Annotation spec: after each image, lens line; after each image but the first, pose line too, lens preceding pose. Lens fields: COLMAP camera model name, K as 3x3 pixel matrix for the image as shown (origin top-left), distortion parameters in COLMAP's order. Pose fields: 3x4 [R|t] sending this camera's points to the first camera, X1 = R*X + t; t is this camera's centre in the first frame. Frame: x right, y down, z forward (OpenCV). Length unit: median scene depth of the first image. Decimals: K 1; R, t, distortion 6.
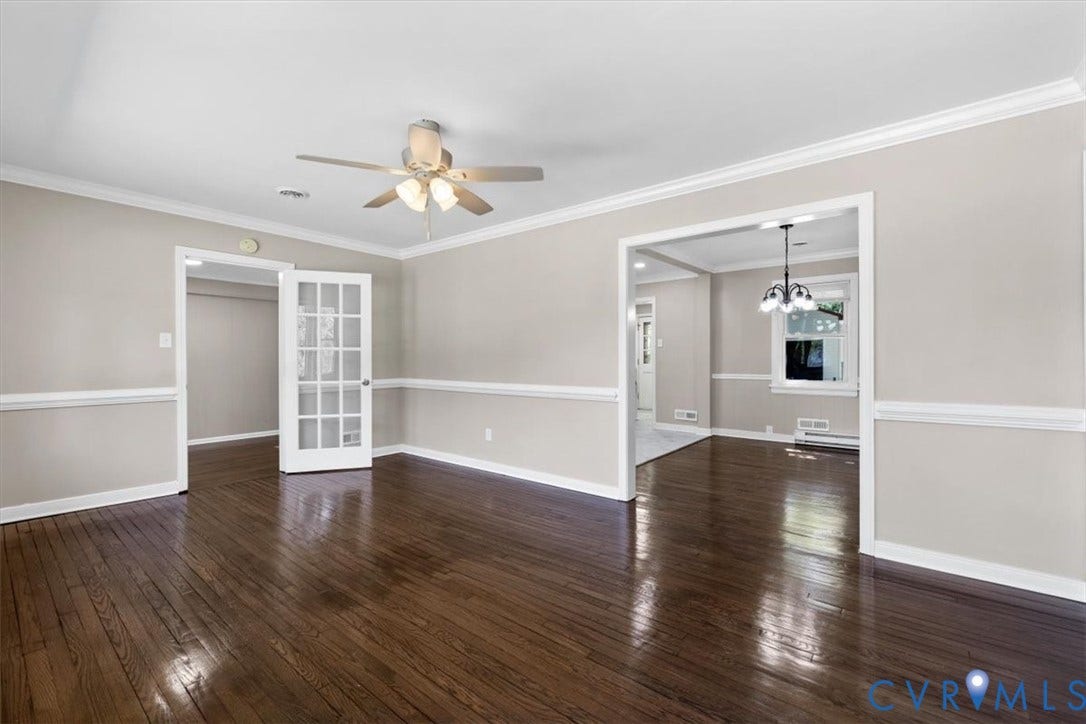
lens RADIAL K [[460.9, 0, 538.4], [0, 460.9, 358.5], [0, 0, 1]] dist [0.005164, -0.001530]
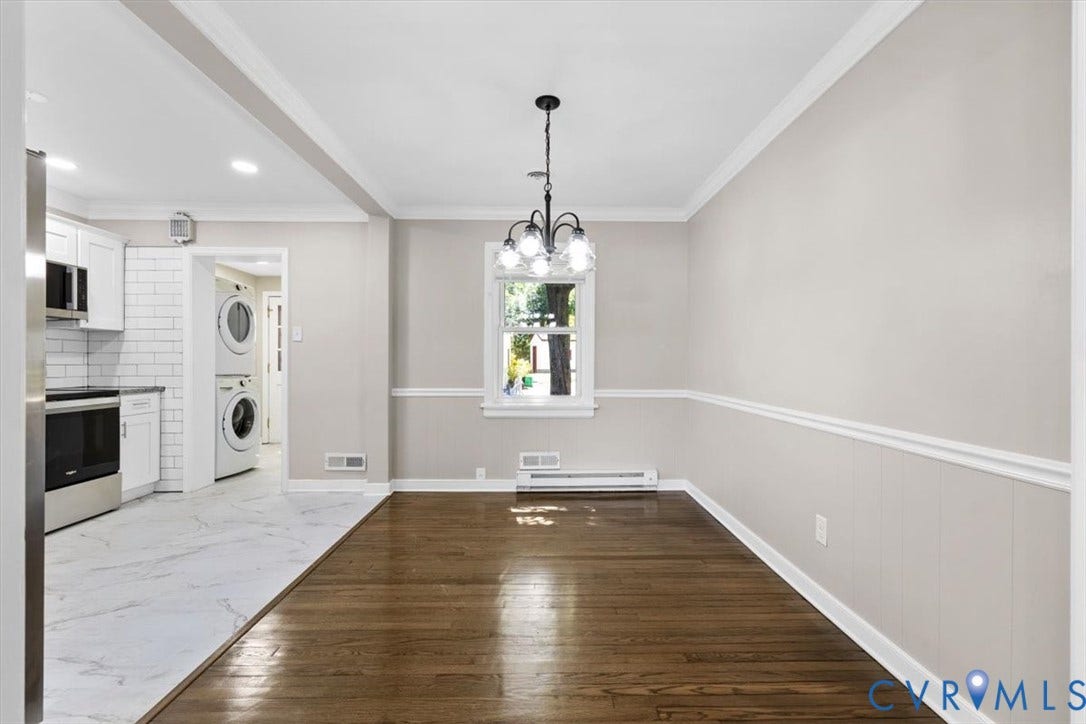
lens RADIAL K [[460.9, 0, 542.1], [0, 460.9, 365.9], [0, 0, 1]] dist [0.005164, -0.001530]
pose [[0.762041, 0.003096, 0.647521, 0.191080], [-0.006557, 0.999974, 0.002936, 0.002708], [-0.647496, -0.006483, 0.762042, 0.579252]]
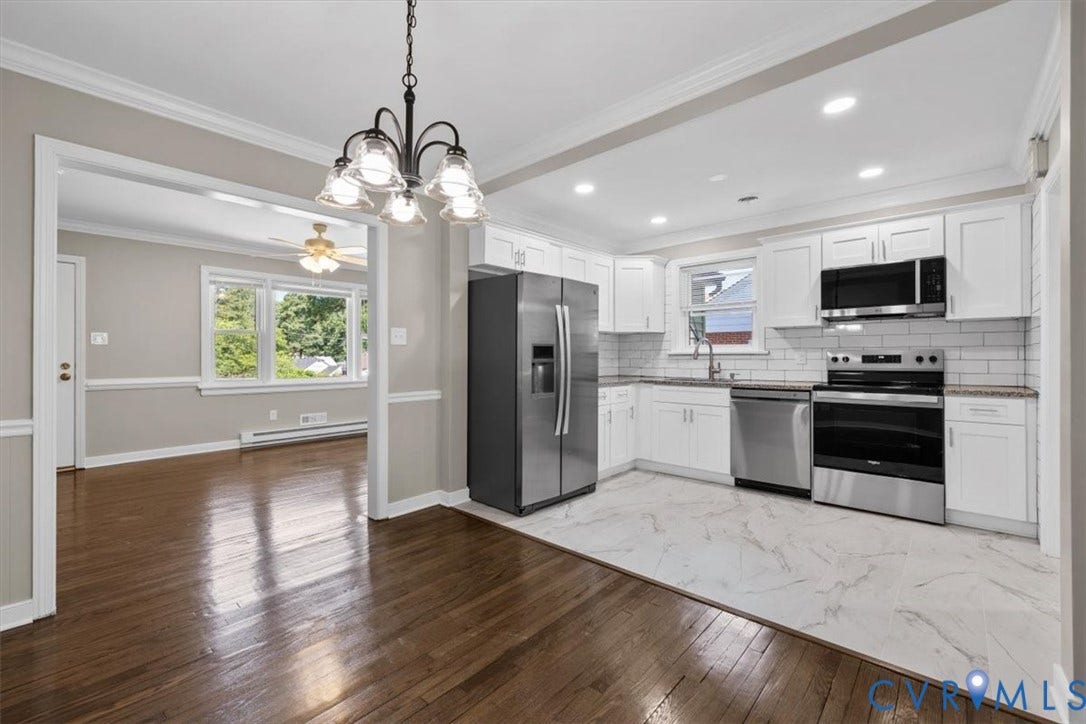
lens RADIAL K [[460.9, 0, 542.2], [0, 460.9, 354.6], [0, 0, 1]] dist [0.005164, -0.001530]
pose [[-0.044906, 0.001473, -0.998990, 0.828106], [0.002922, 0.999995, 0.001343, -0.002669], [0.998987, -0.002859, -0.044910, 1.059760]]
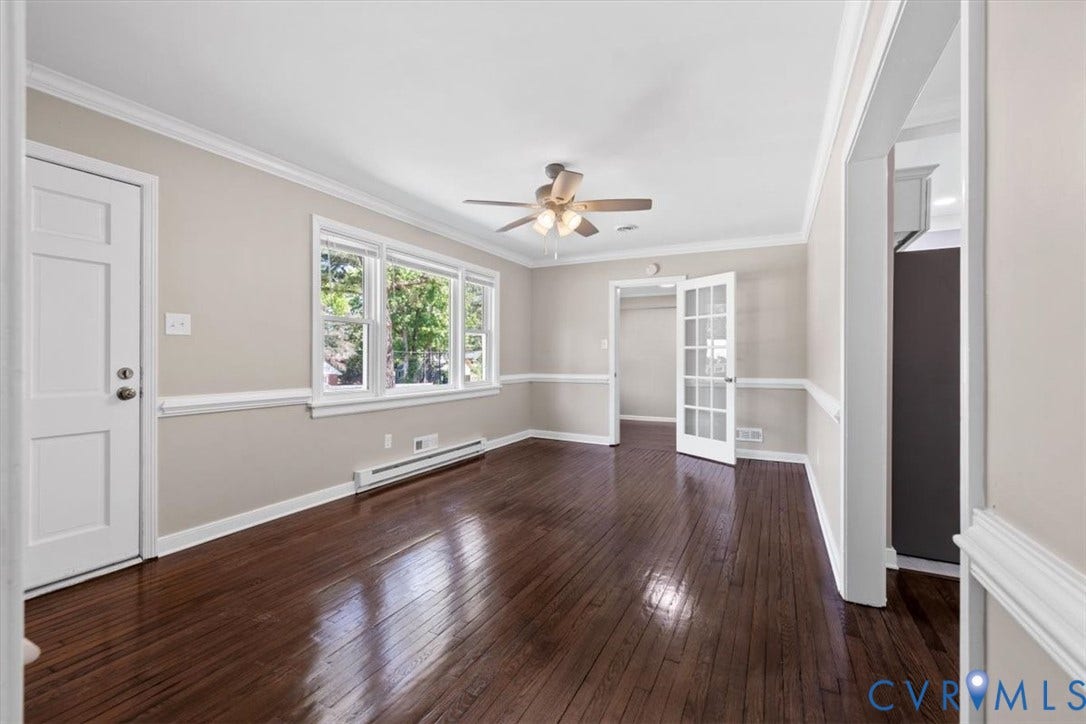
lens RADIAL K [[460.9, 0, 538.9], [0, 460.9, 358.2], [0, 0, 1]] dist [0.005164, -0.001530]
pose [[0.213592, 0.005489, -0.976907, 0.522658], [-0.000571, 0.999985, 0.005494, -0.000812], [0.976923, -0.000616, 0.213592, 0.375449]]
